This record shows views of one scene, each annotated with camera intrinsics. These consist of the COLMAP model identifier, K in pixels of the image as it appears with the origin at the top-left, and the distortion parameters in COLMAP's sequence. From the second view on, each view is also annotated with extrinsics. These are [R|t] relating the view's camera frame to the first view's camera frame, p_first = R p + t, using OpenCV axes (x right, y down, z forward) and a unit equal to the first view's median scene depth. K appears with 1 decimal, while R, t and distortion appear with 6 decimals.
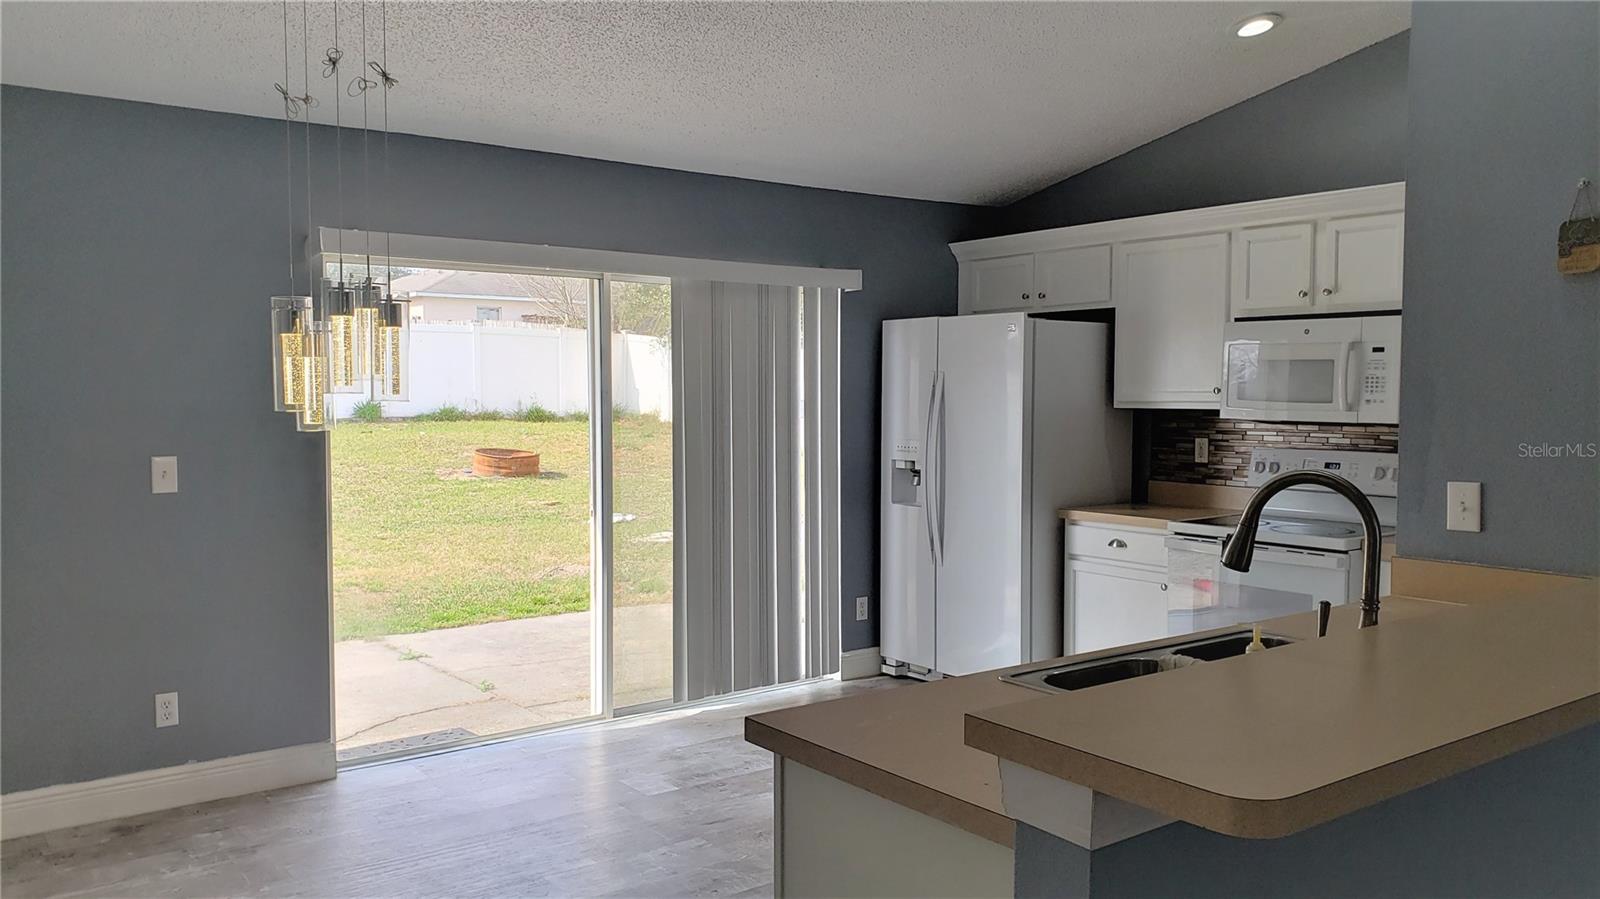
lens RADIAL K [[1380.5, 0, 806.7], [0, 1380.5, 451.2], [0, 0, 1]] dist [-0.004659, -0.003531]
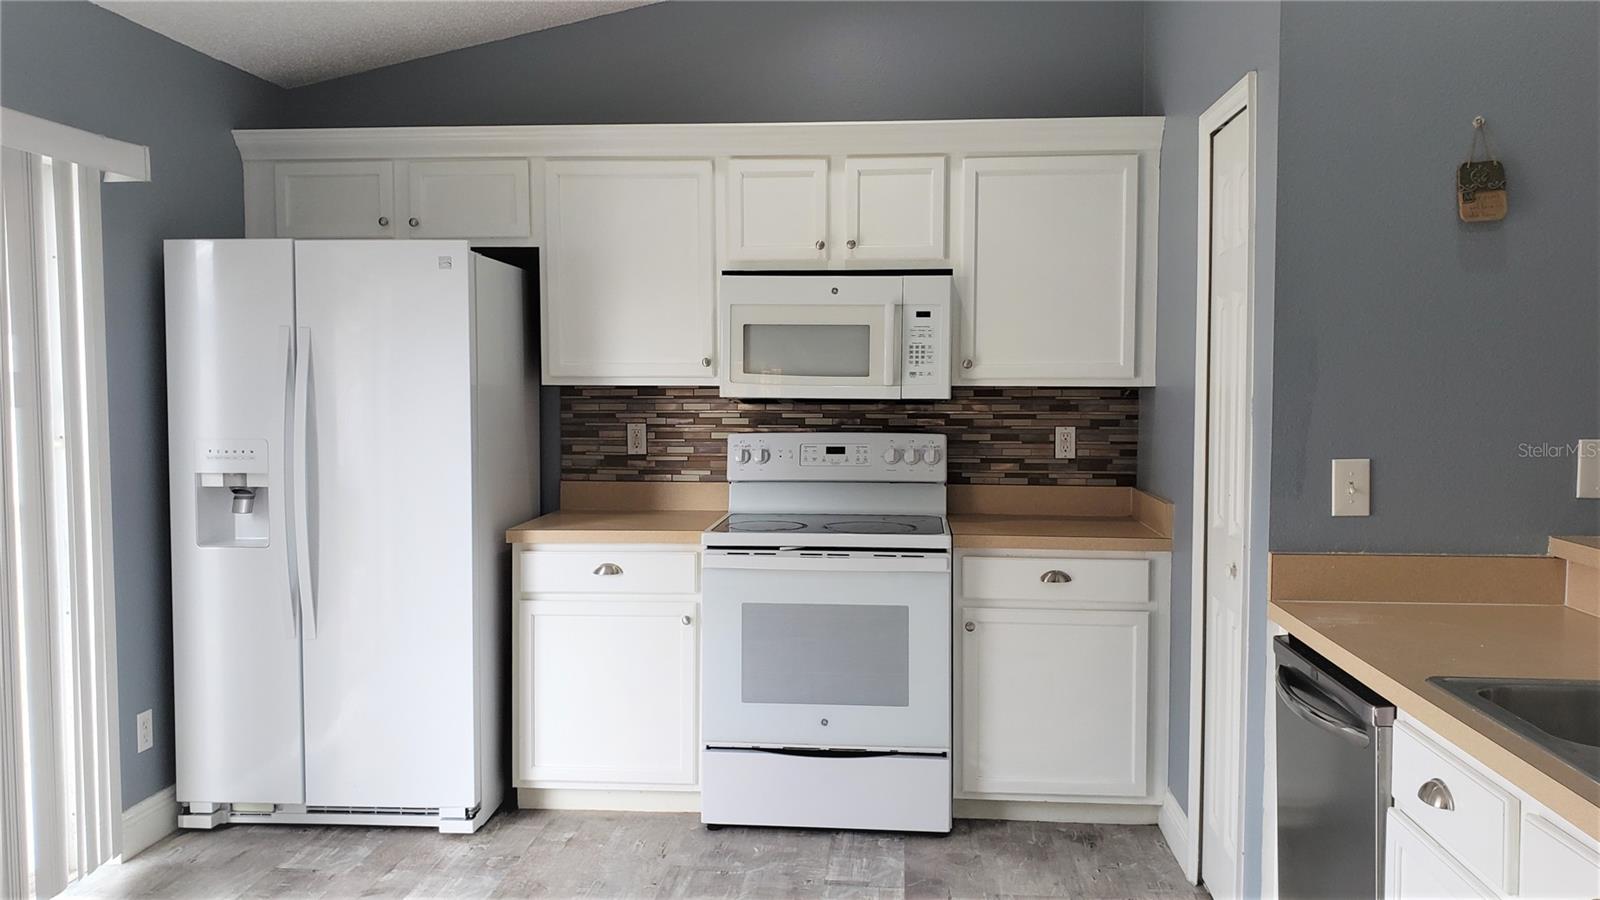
lens RADIAL K [[1255.3, 0, 799.8], [0, 1255.3, 458.5], [0, 0, 1]] dist [0.049649, -0.047402]
pose [[0.622507, -0.048719, 0.781097, -0.221219], [0.035787, 0.998788, 0.033776, -0.010519], [-0.781796, 0.006927, 0.623496, 0.487974]]
